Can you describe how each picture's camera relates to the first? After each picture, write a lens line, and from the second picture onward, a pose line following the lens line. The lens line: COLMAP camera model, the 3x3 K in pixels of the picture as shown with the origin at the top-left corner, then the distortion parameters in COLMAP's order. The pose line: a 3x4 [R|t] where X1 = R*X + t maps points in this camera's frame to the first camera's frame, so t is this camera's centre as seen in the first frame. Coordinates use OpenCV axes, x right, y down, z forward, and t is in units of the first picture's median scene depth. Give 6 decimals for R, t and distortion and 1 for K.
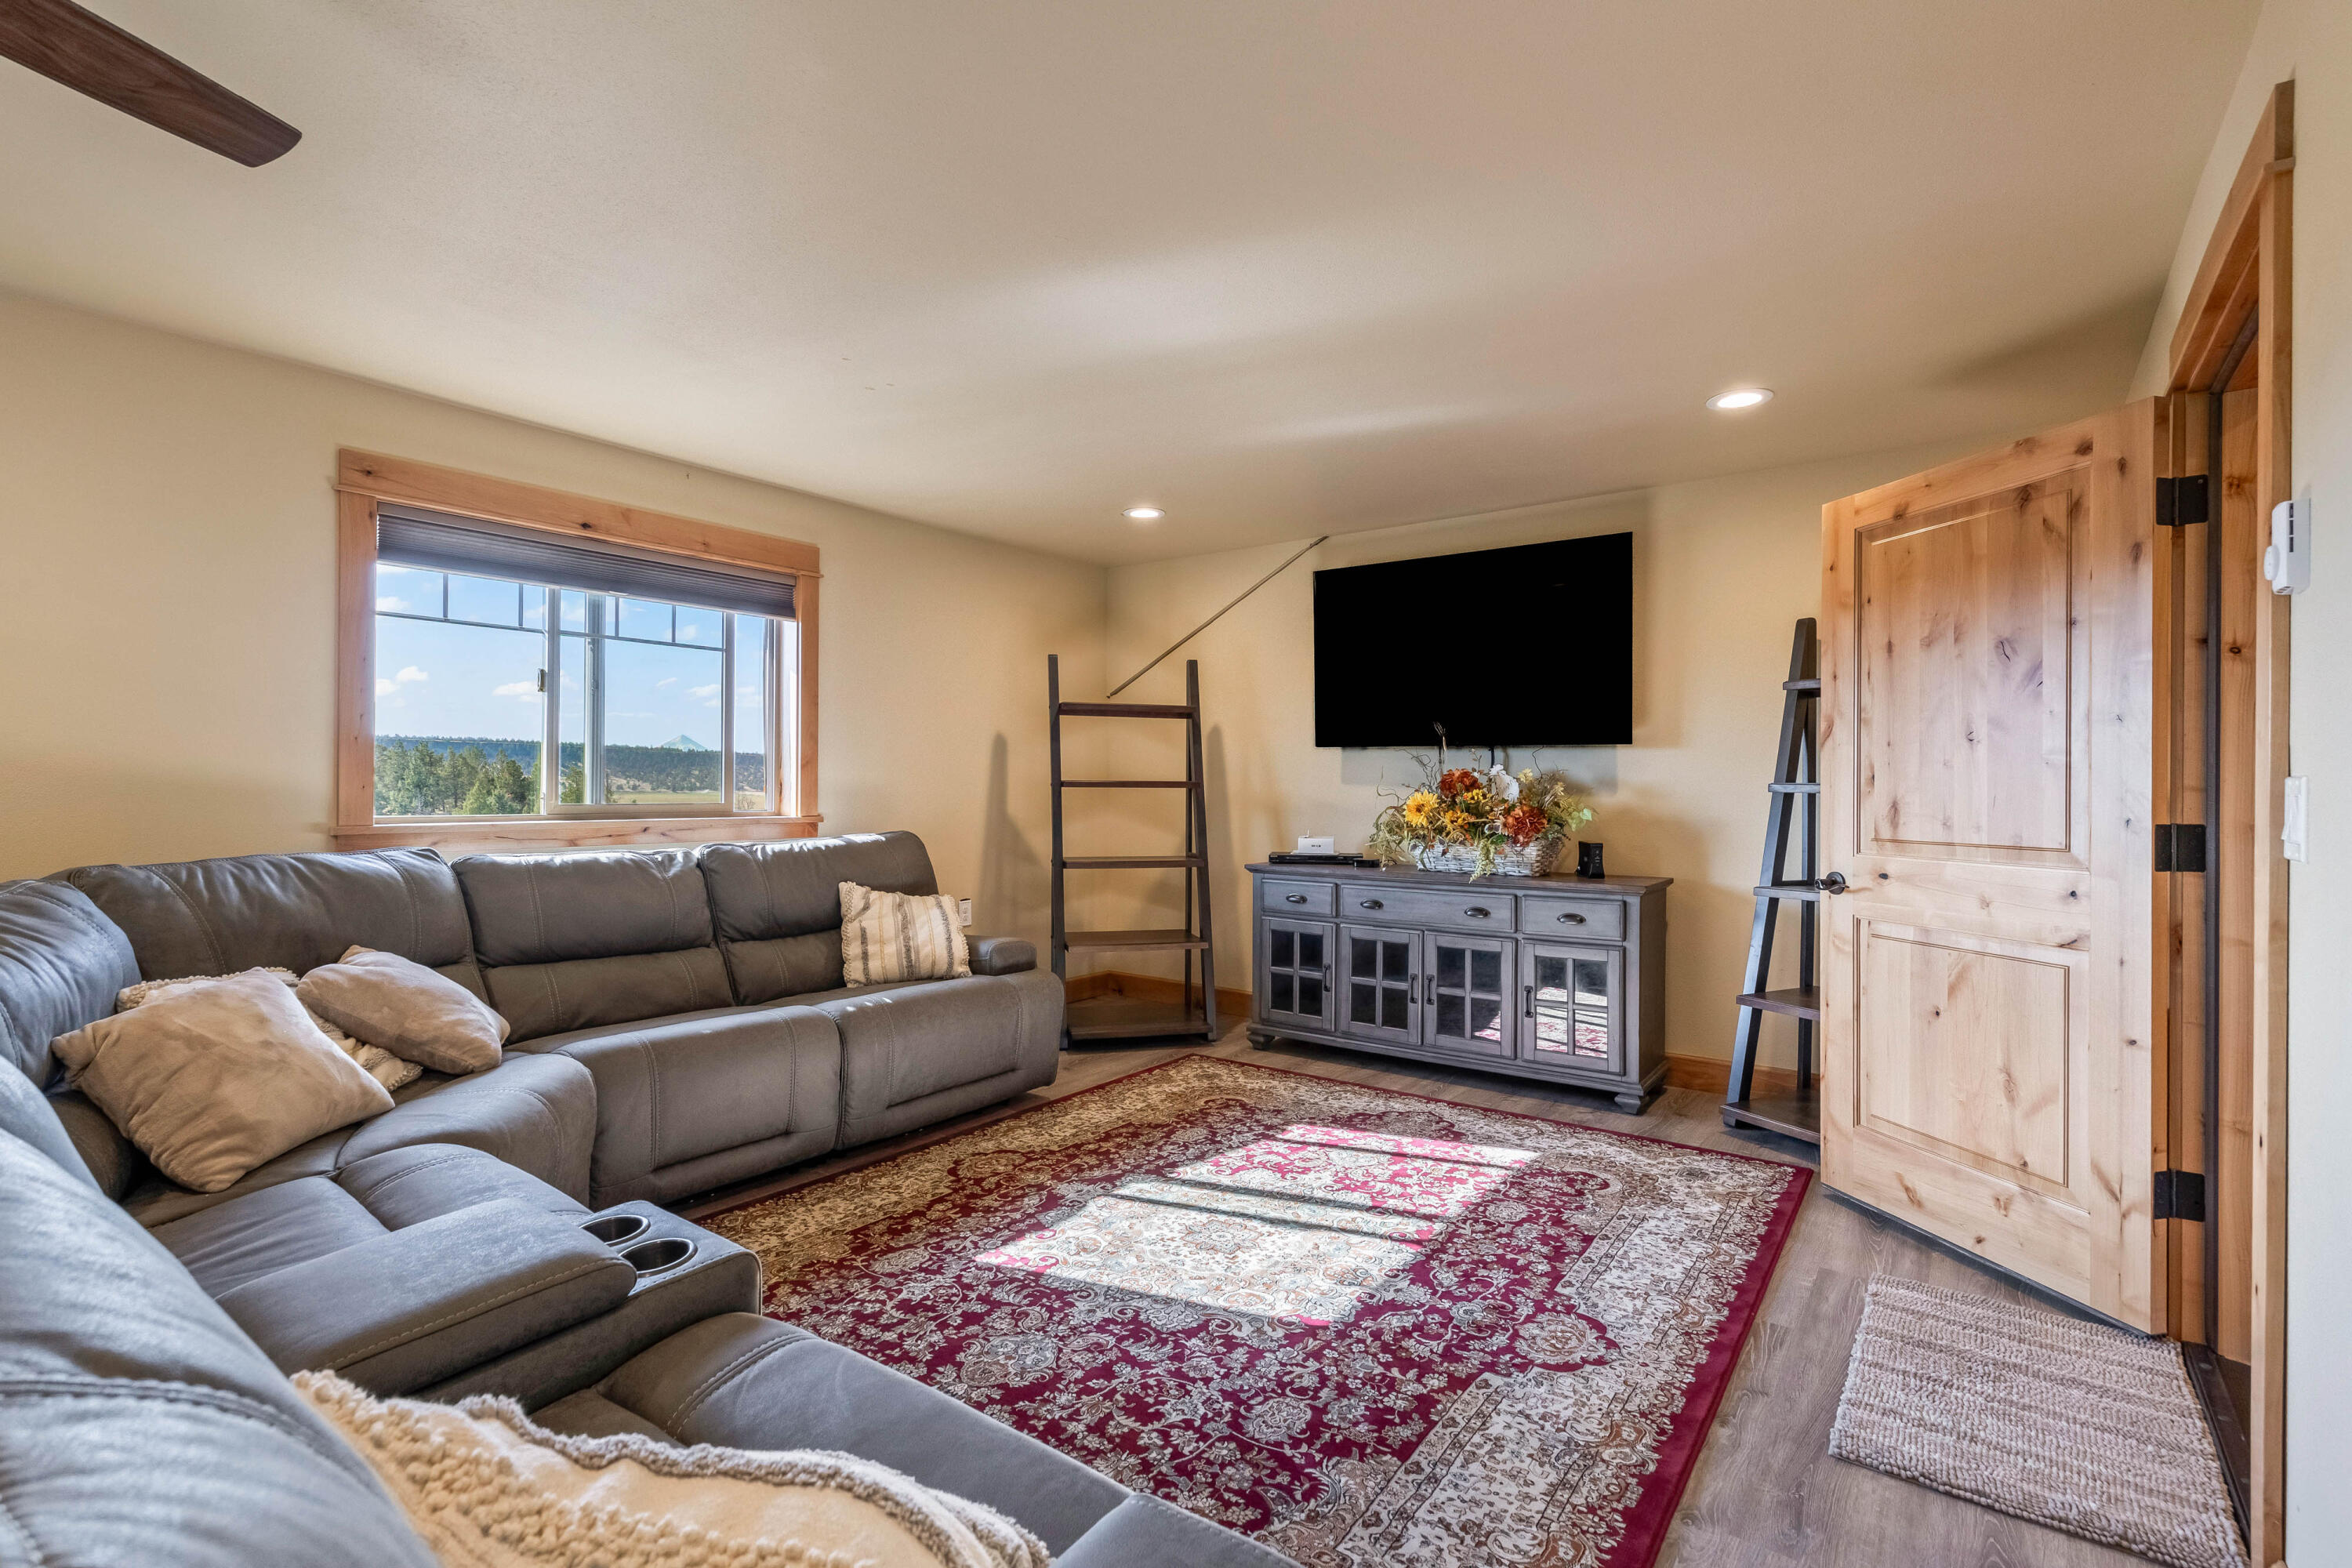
lens RADIAL K [[1057.2, 0, 1181.3], [0, 1057.2, 794.1], [0, 0, 1]] dist [-0.005244, 0.000059]
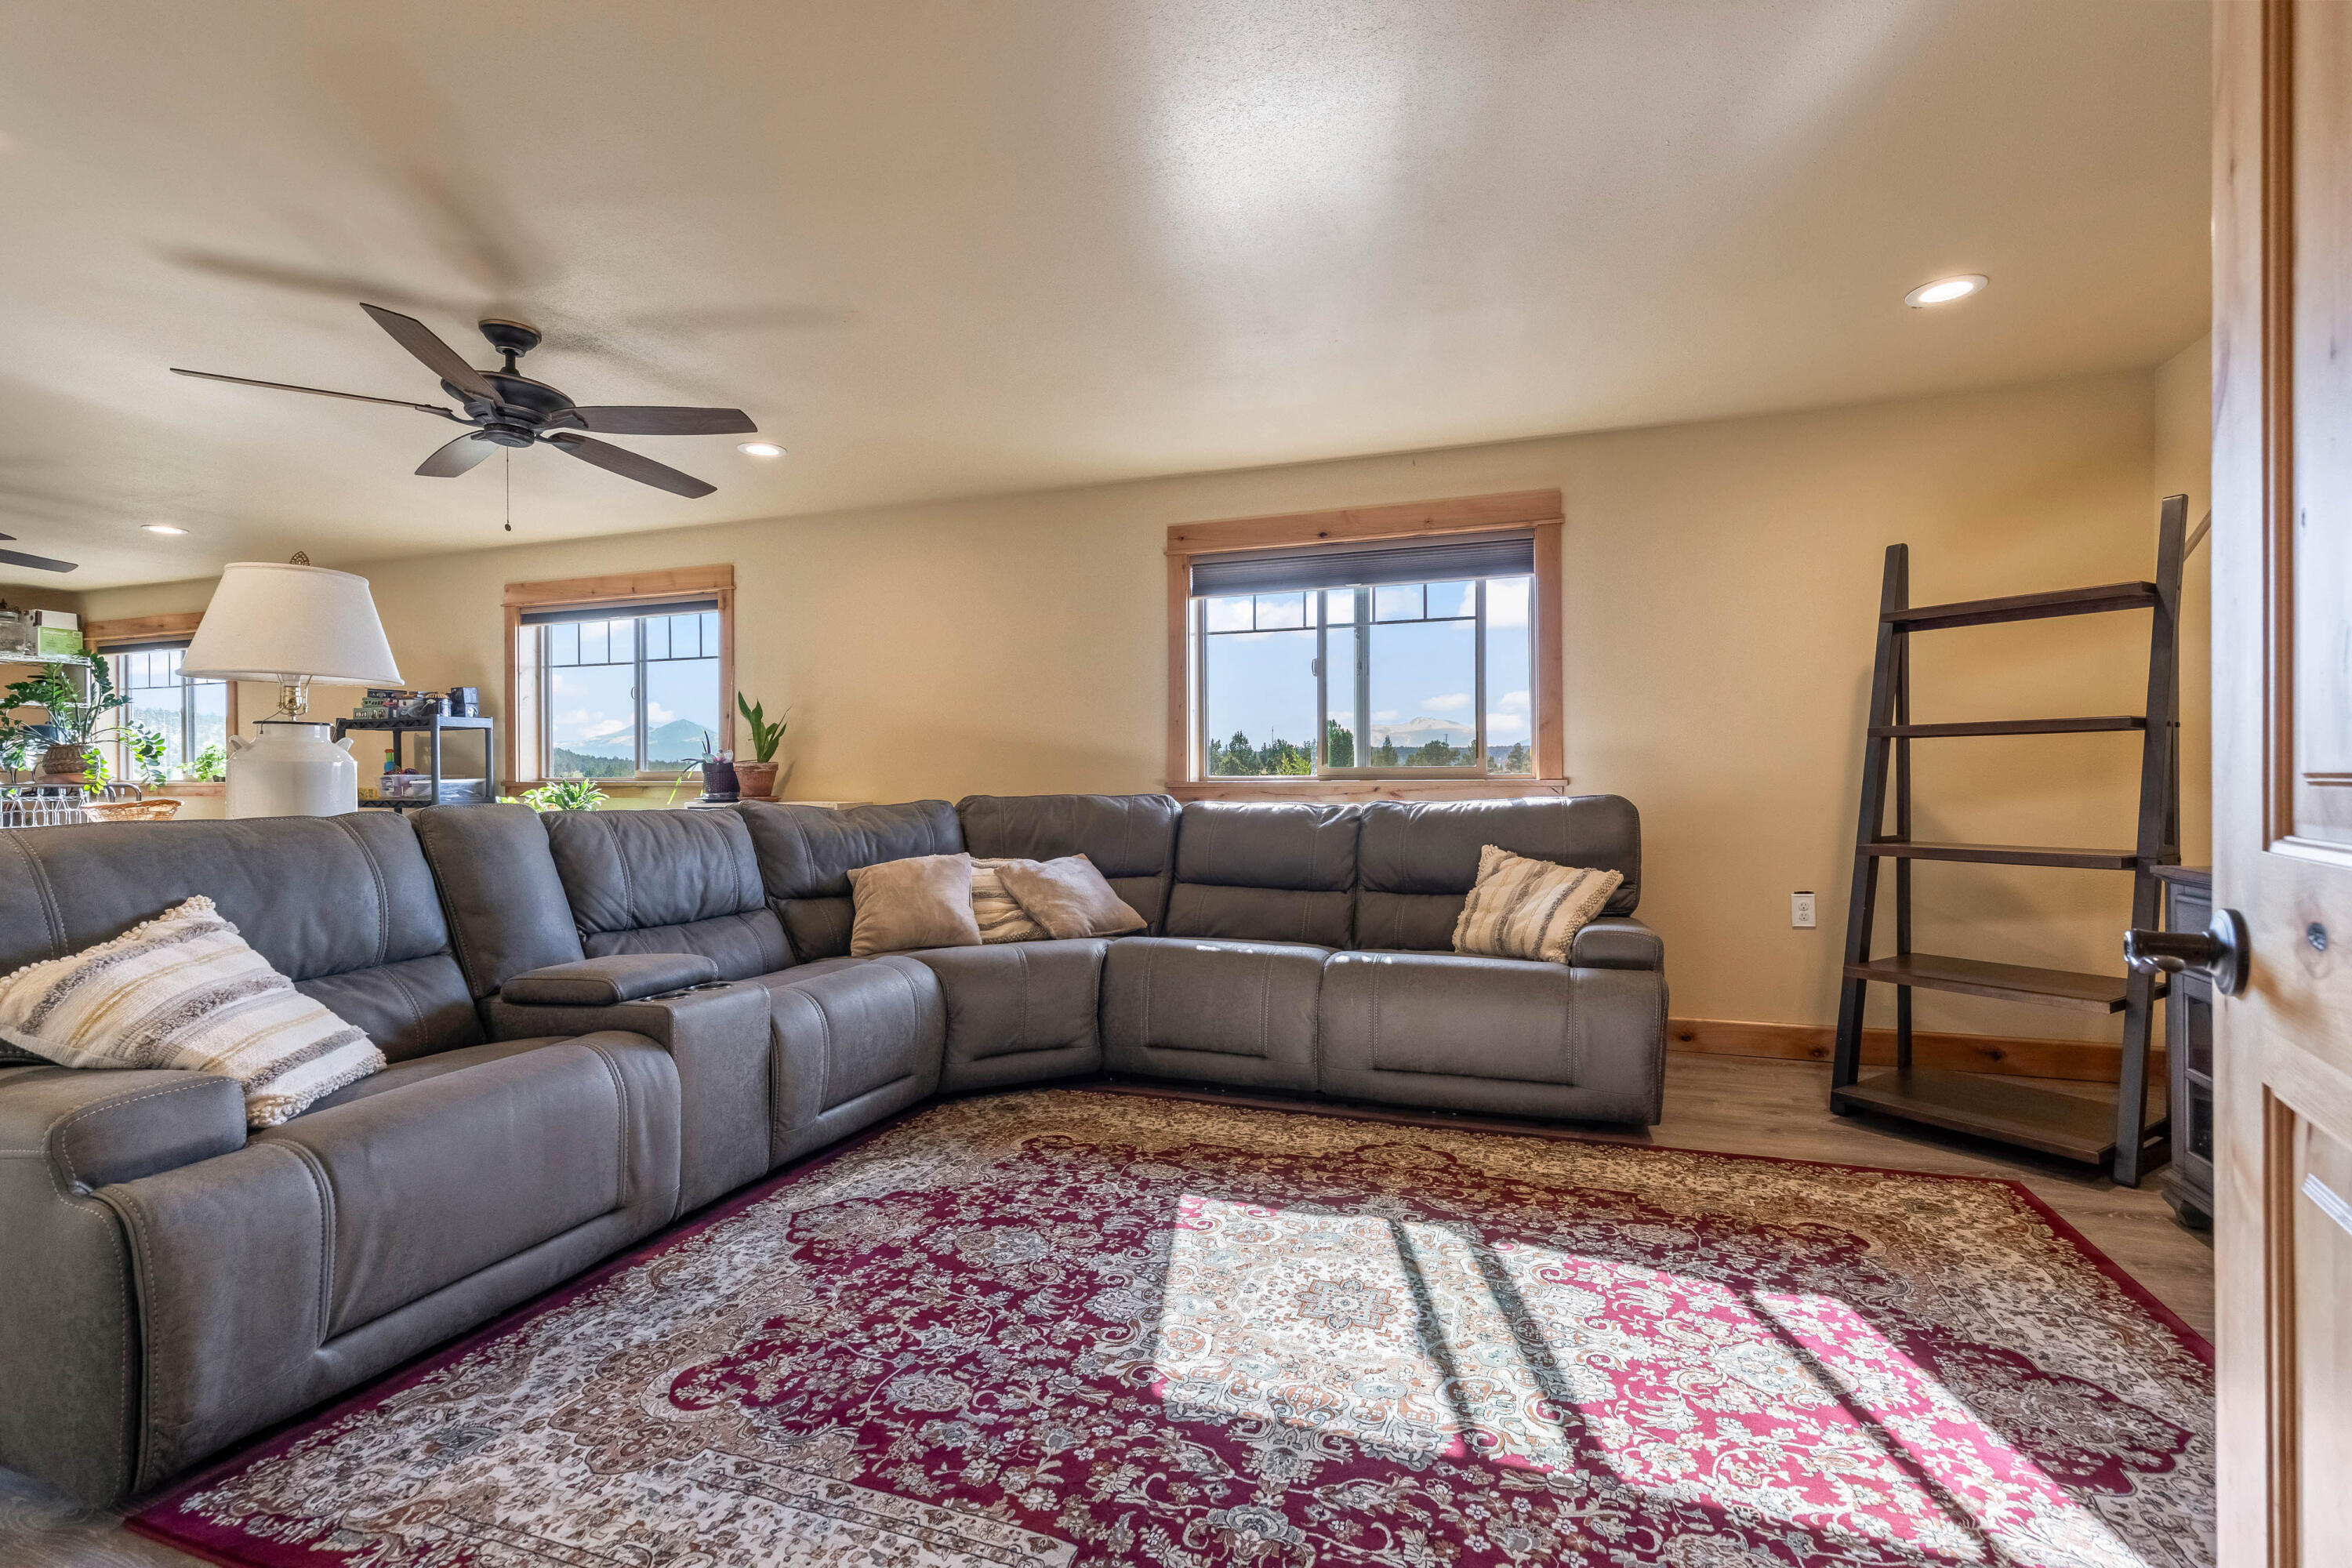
lens RADIAL K [[1057.2, 0, 1181.3], [0, 1057.2, 794.1], [0, 0, 1]] dist [-0.005244, 0.000059]
pose [[0.301324, 0.002399, -0.953519, 0.633113], [0.001416, 0.999995, 0.002963, 0.043897], [0.953521, -0.002243, 0.301319, 0.575178]]
